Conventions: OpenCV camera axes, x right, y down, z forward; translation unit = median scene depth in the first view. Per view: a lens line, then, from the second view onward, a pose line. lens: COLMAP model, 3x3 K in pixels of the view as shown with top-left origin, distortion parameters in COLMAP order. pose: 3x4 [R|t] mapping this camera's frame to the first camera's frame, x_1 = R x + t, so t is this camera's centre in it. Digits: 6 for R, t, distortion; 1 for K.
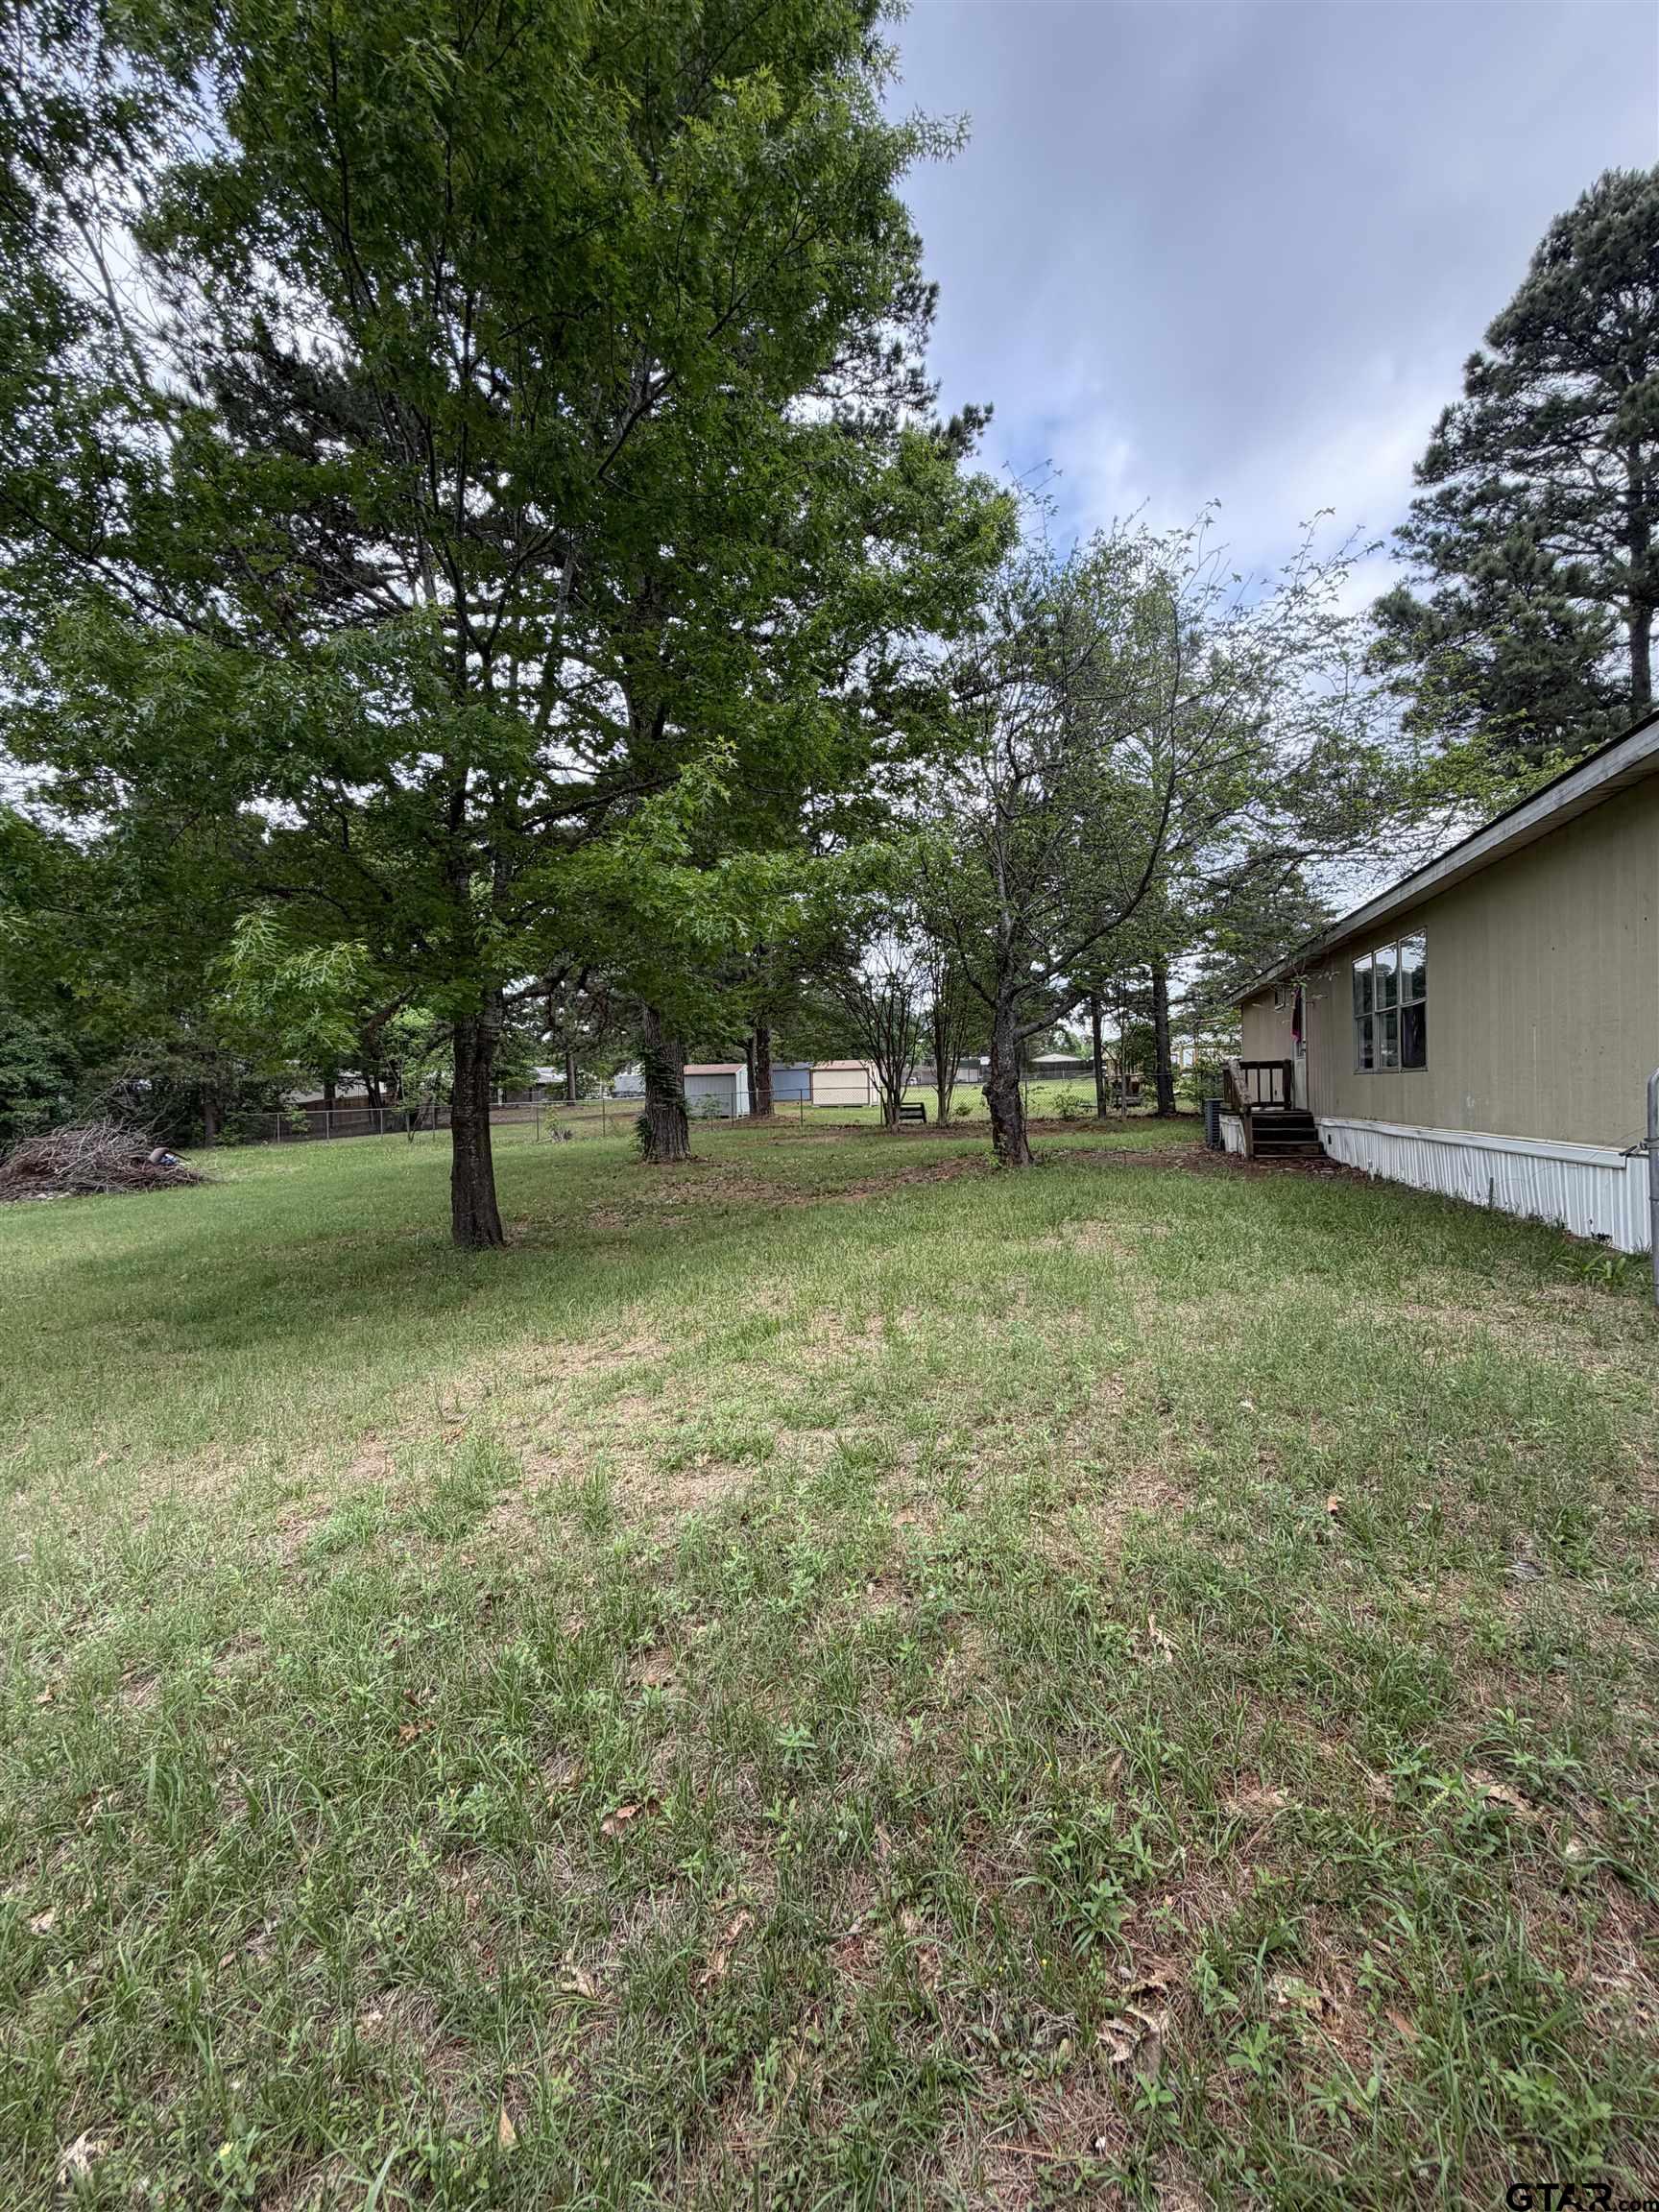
lens RADIAL K [[881.3, 0, 829.5], [0, 881.3, 1106.0], [0, 0, 1]] dist [0.000637, -0.000079]
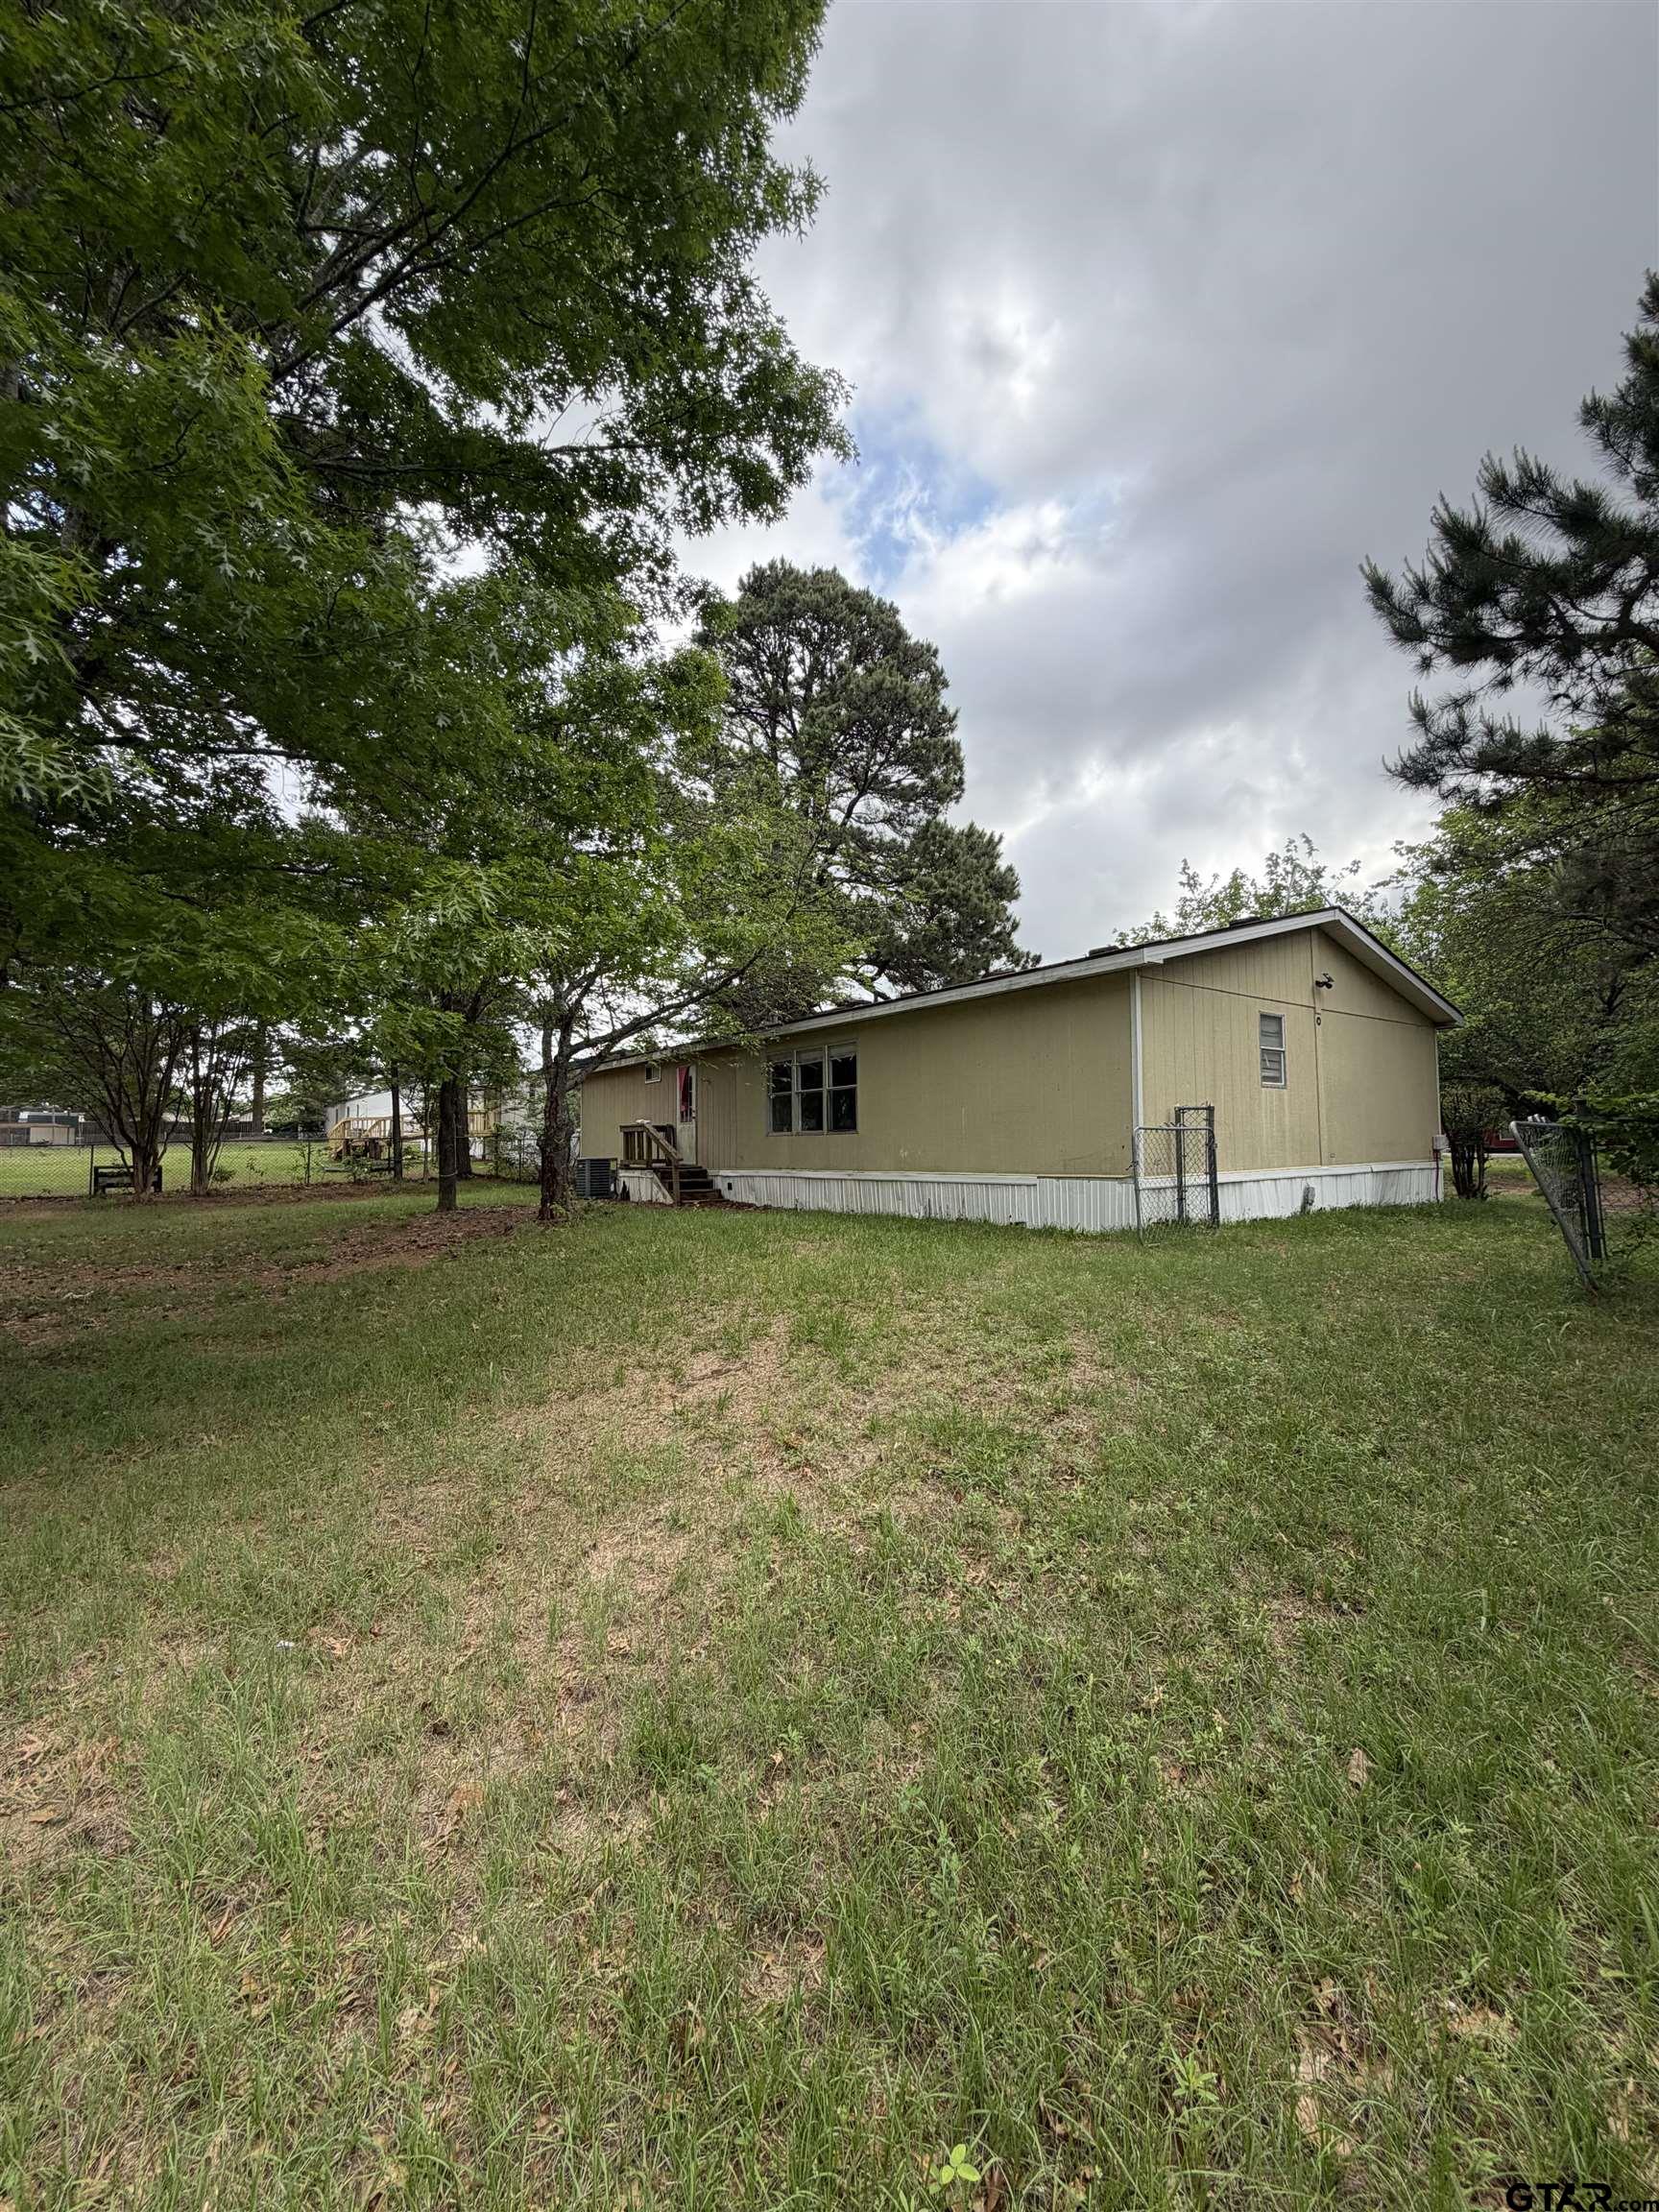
lens RADIAL K [[881.3, 0, 829.5], [0, 881.3, 1106.0], [0, 0, 1]] dist [0.000637, -0.000079]
pose [[0.616474, 0.057238, 0.785292, -0.358437], [0.007053, 0.996913, -0.078199, 0.021683], [-0.787343, 0.053747, 0.614168, 0.078158]]
